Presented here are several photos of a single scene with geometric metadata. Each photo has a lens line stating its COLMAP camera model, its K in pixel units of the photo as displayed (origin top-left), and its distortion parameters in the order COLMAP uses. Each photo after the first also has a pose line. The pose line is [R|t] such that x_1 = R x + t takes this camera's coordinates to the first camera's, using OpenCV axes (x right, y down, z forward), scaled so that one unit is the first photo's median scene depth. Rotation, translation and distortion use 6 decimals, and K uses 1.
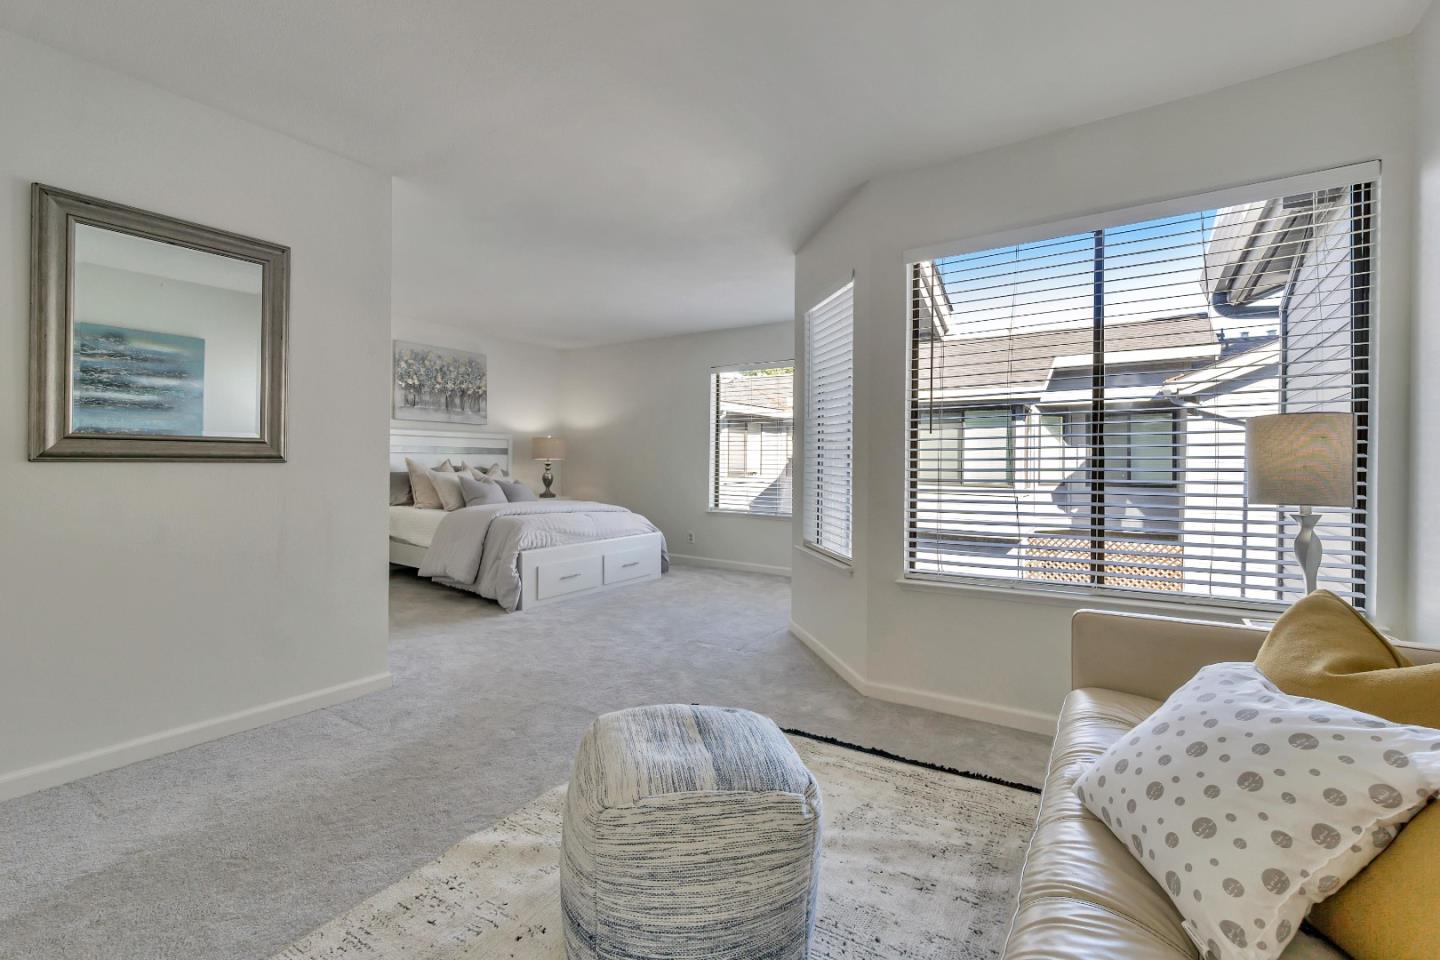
lens RADIAL K [[626.9, 0, 706.7], [0, 626.9, 454.3], [0, 0, 1]] dist [-0.008082, 0.000165]
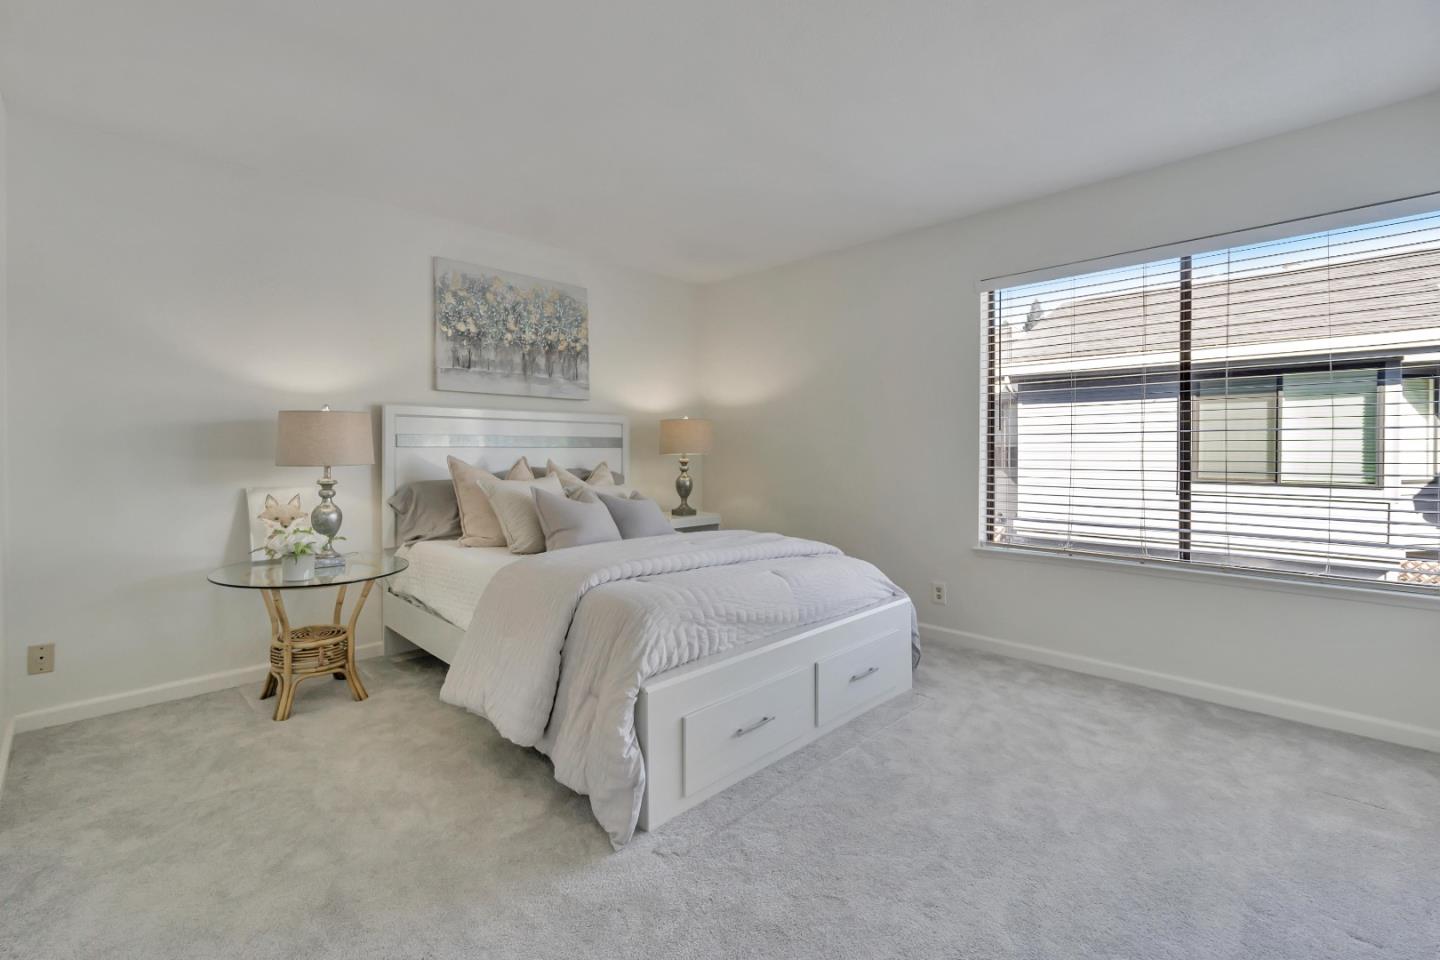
lens RADIAL K [[626.9, 0, 706.7], [0, 626.9, 454.3], [0, 0, 1]] dist [-0.008082, 0.000165]
pose [[0.982374, -0.008370, -0.186736, -0.132256], [0.011260, 0.999833, 0.014419, -0.000965], [0.186584, -0.016268, 0.982304, 0.449864]]
